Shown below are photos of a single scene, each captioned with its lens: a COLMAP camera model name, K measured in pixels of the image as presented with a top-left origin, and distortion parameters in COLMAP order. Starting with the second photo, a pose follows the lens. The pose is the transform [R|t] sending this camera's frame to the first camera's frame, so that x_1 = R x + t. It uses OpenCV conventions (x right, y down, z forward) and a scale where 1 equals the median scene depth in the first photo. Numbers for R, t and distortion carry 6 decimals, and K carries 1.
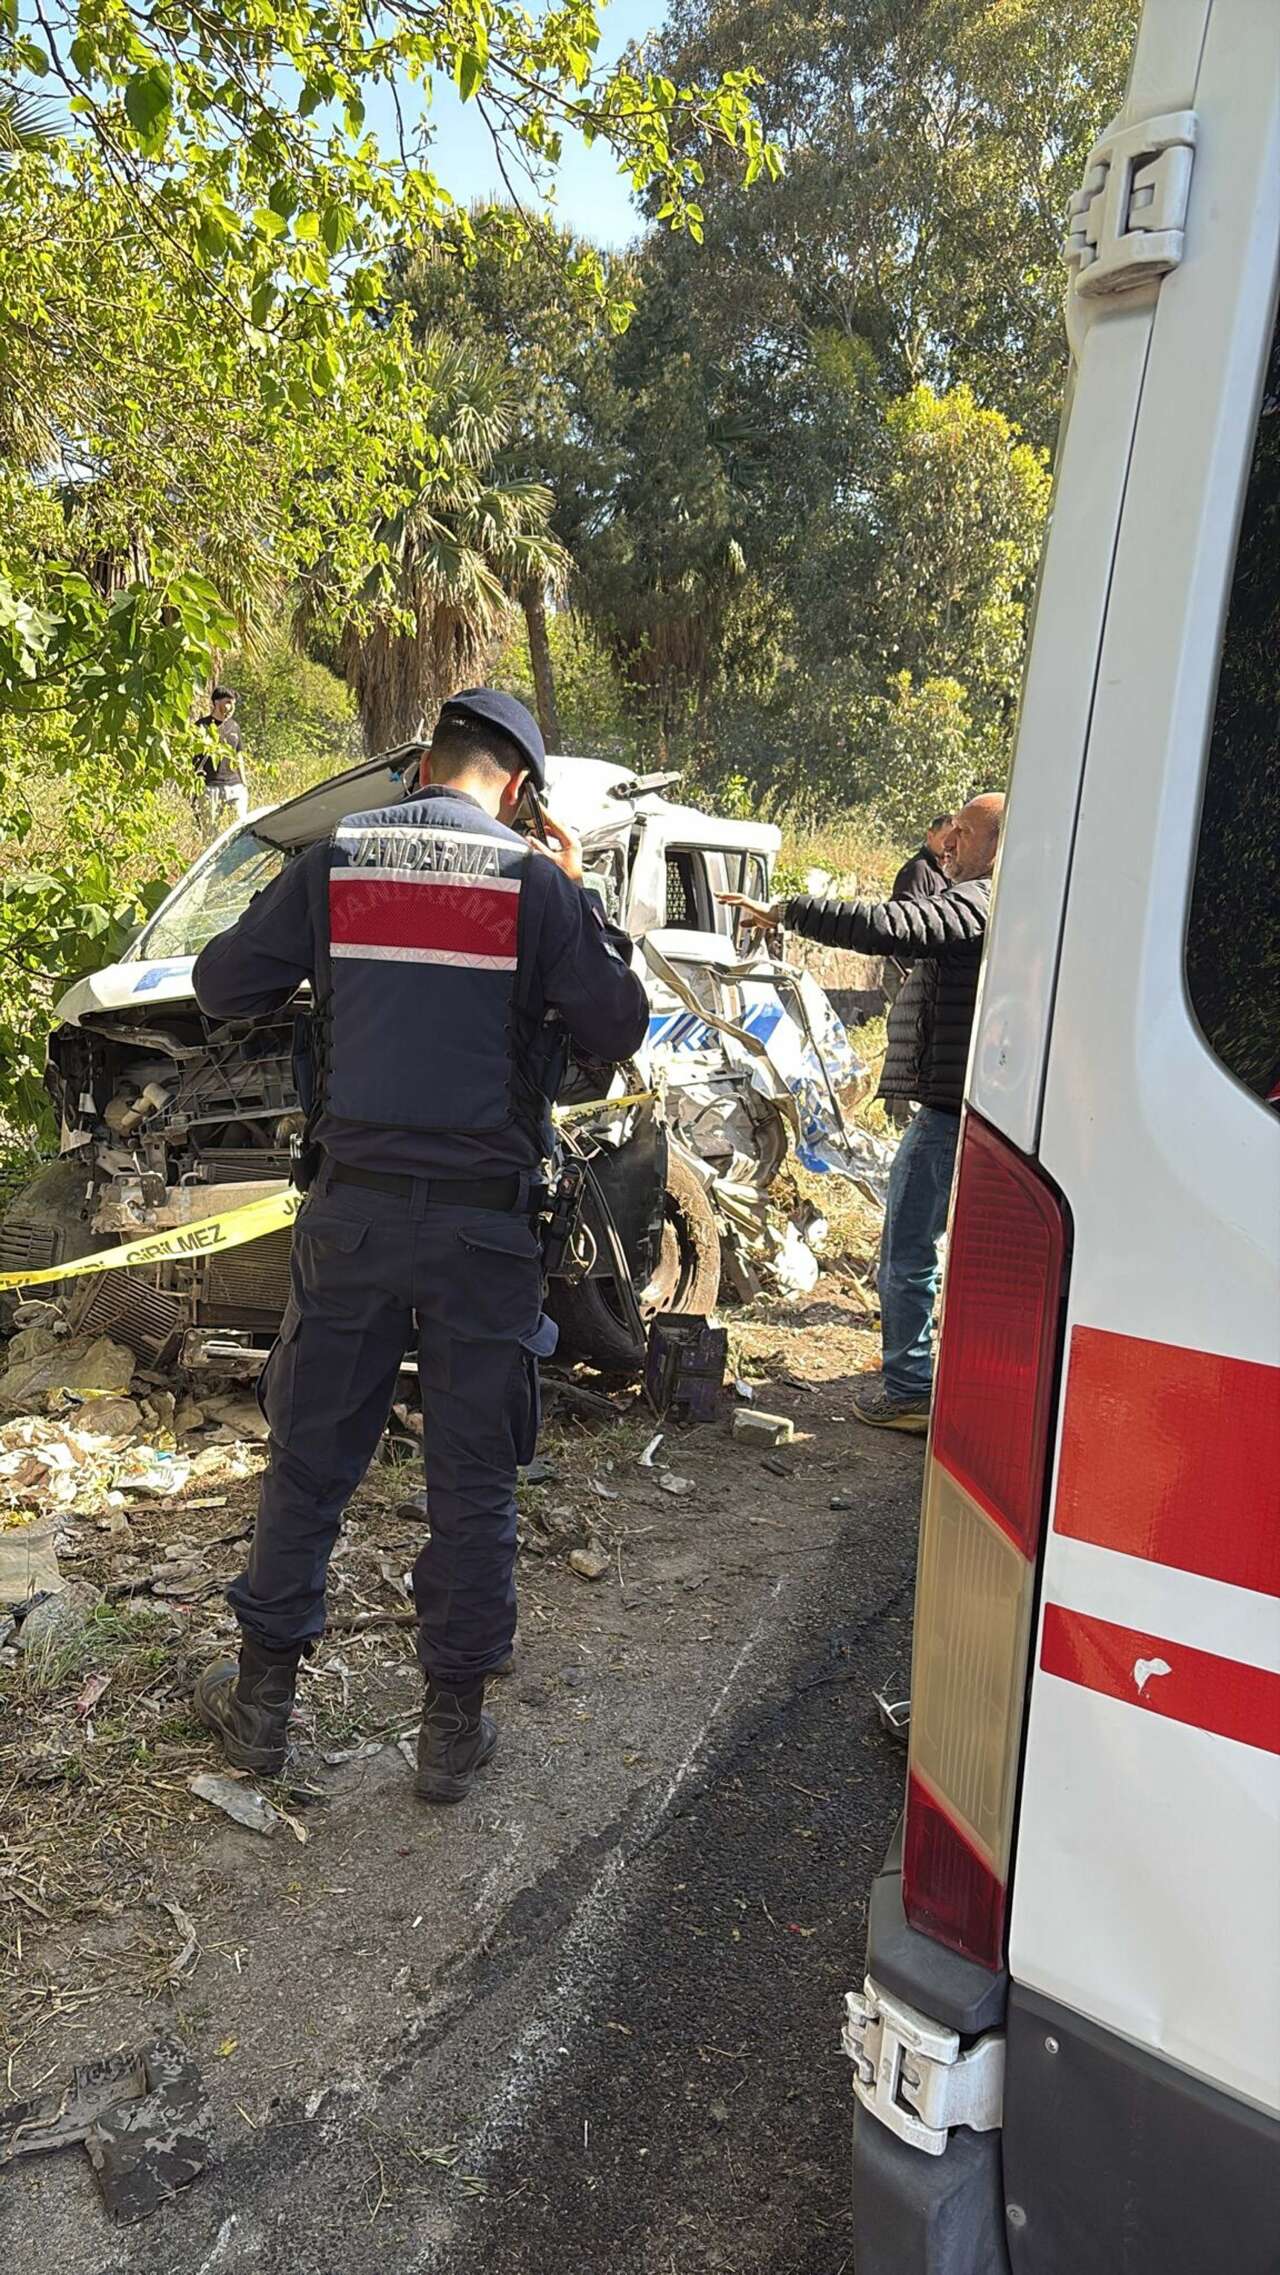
lens RADIAL K [[1786.9, 0, 632.6], [0, 1786.9, 1186.1], [0, 0, 1]] dist [0.183996, -0.543223]
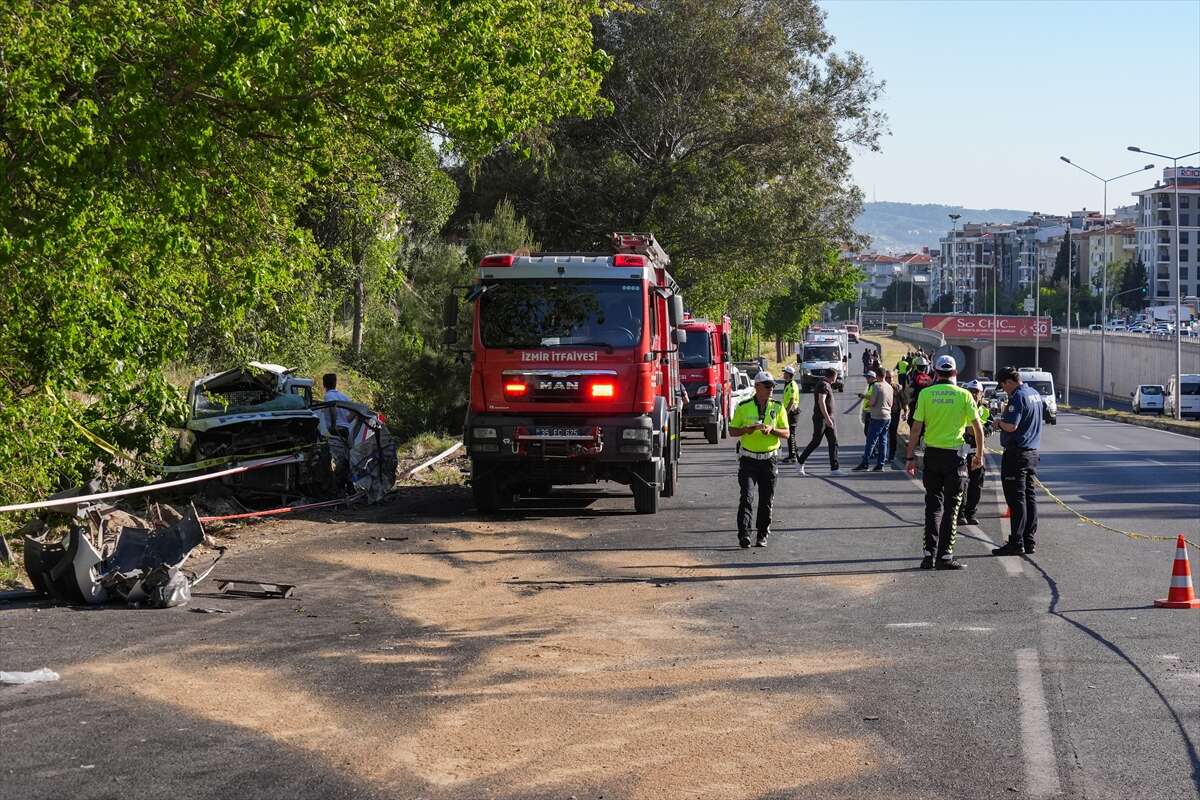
lens RADIAL K [[2740.2, 0, 600.0], [0, 2740.2, 400.0], [0, 0, 1]] dist [-0.060920, 0.072914]
pose [[0.929348, -0.042250, 0.366780, -1.889475], [0.102621, 0.983845, -0.146690, 0.940330], [-0.354657, 0.173965, 0.918670, -5.666240]]
